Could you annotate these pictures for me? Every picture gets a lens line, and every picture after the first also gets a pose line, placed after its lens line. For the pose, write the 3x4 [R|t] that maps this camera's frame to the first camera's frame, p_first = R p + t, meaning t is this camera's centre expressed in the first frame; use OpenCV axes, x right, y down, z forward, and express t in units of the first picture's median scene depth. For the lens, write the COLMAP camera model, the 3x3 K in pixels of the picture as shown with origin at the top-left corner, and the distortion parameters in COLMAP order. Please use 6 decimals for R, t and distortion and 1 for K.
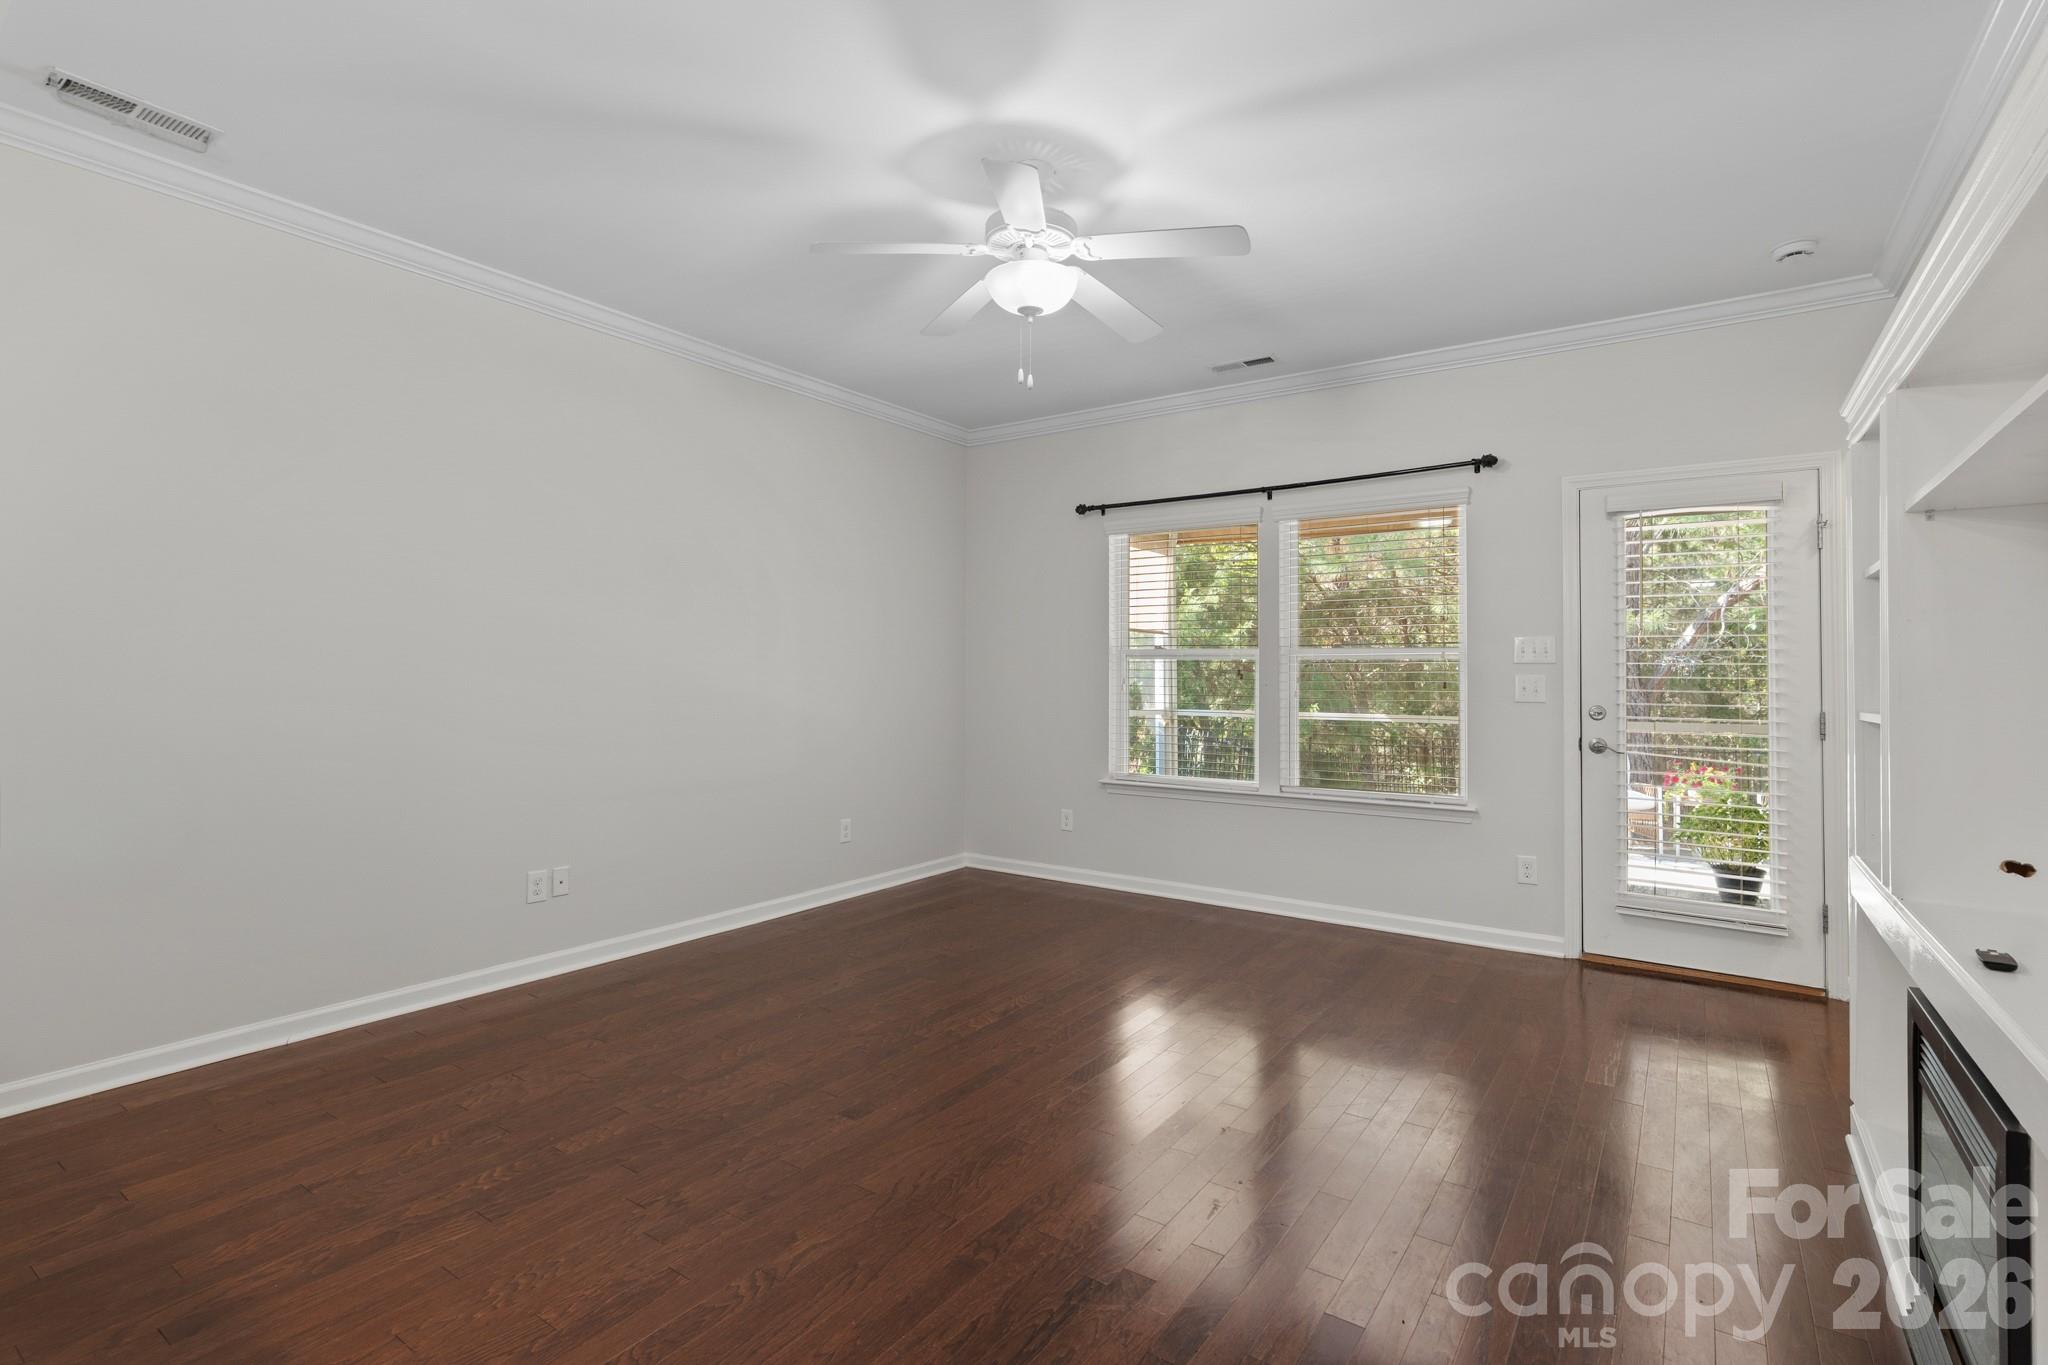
lens RADIAL K [[963.3, 0, 1016.2], [0, 963.3, 655.6], [0, 0, 1]] dist [-0.012996, 0.008482]
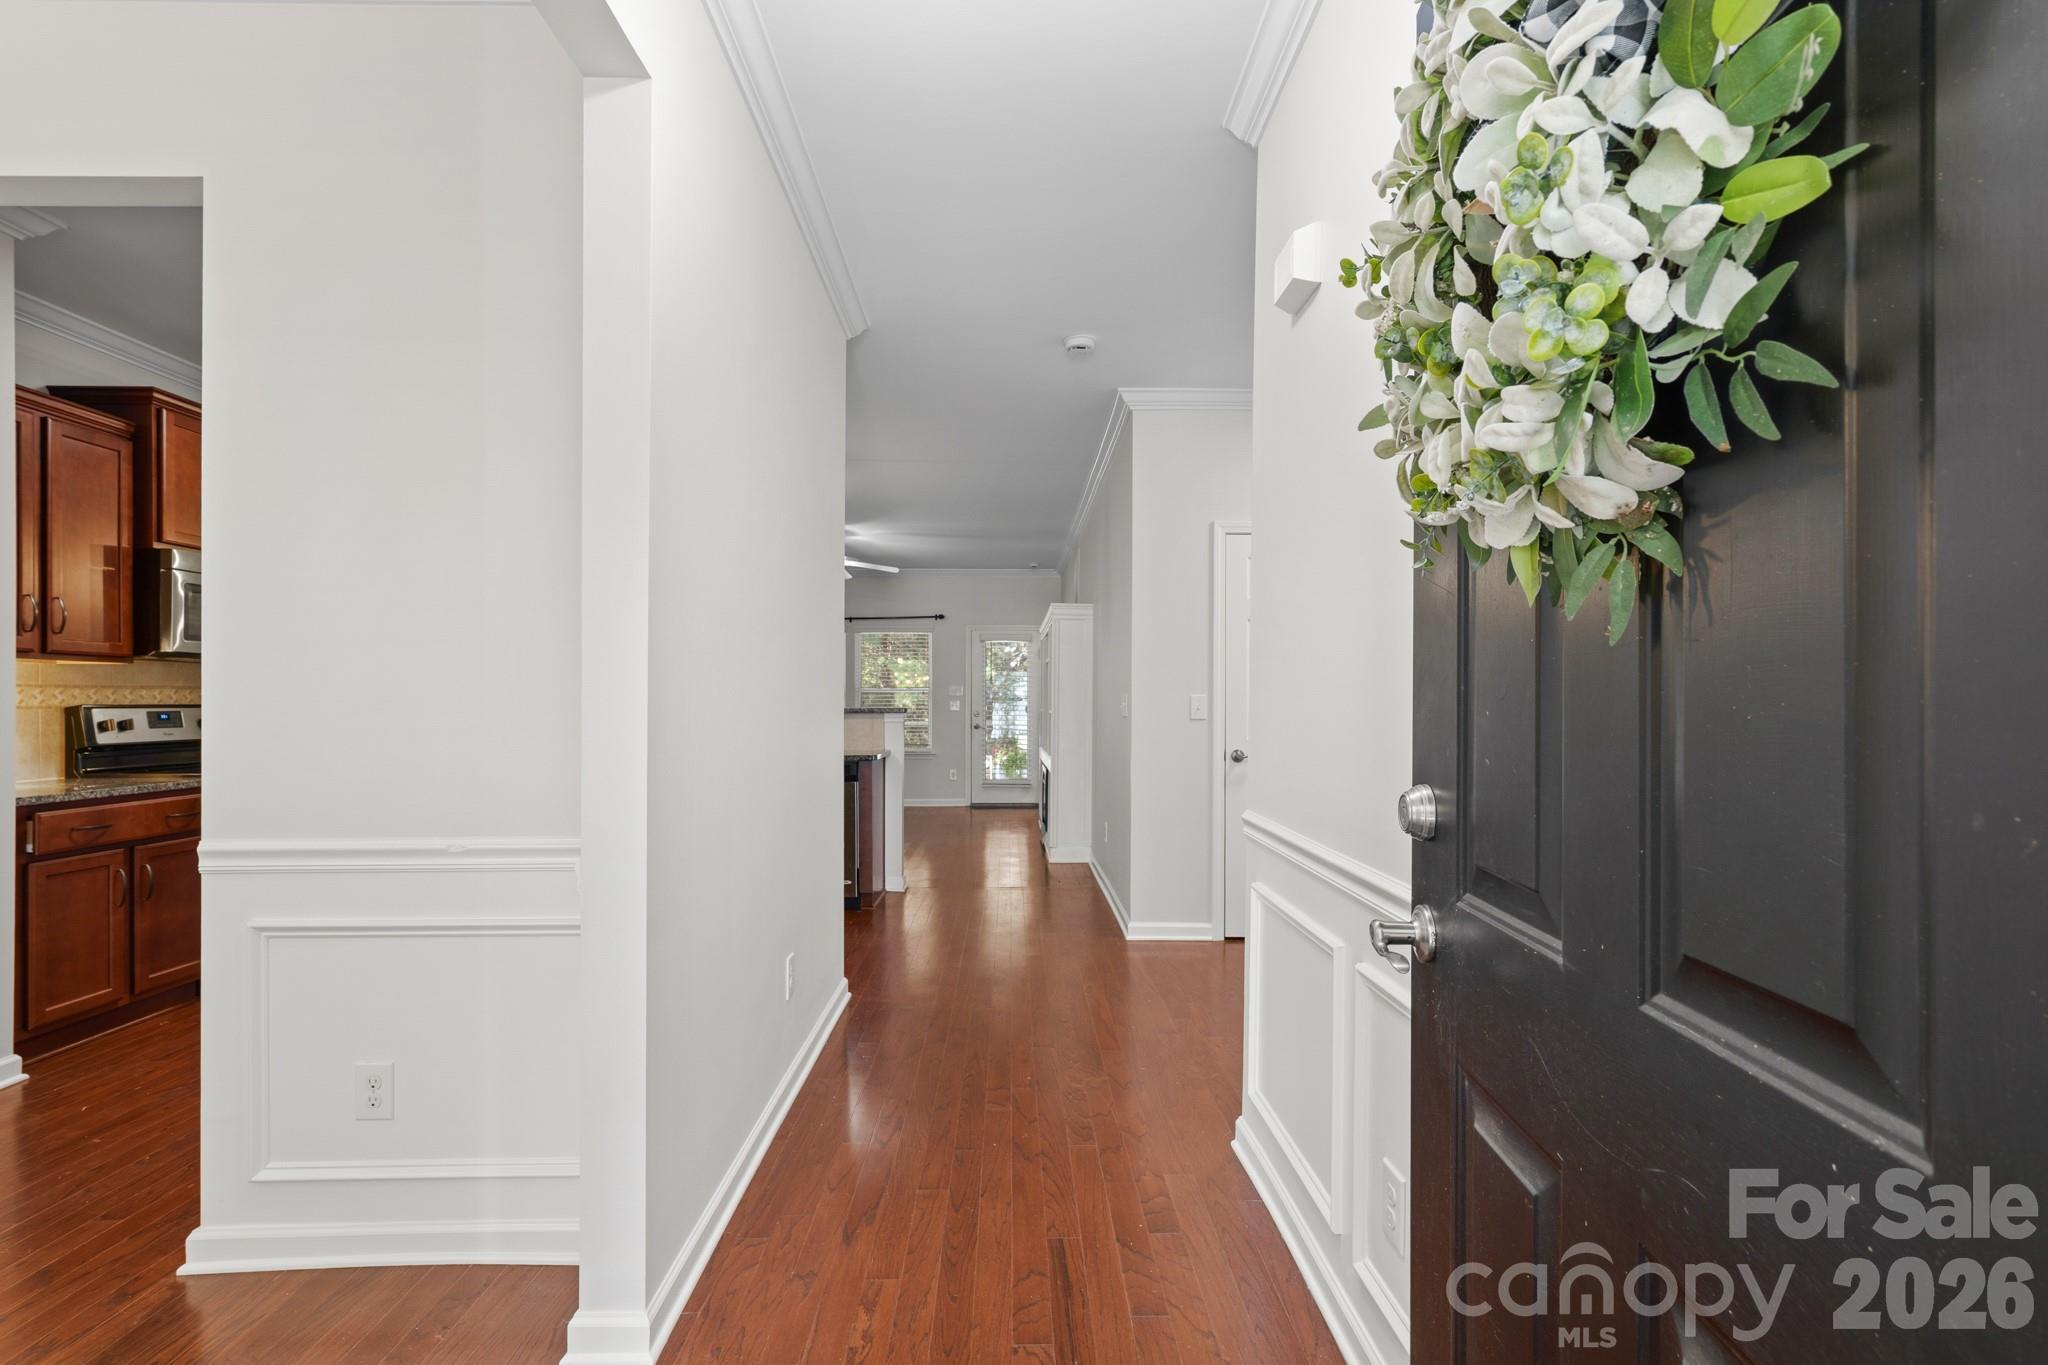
lens RADIAL K [[963.3, 0, 1017.1], [0, 963.3, 684.0], [0, 0, 1]] dist [-0.012996, 0.008482]
pose [[0.808350, 0.006308, 0.588669, -0.850667], [-0.006342, 0.999978, -0.002006, -0.020009], [-0.588668, -0.002111, 0.808372, -1.190357]]
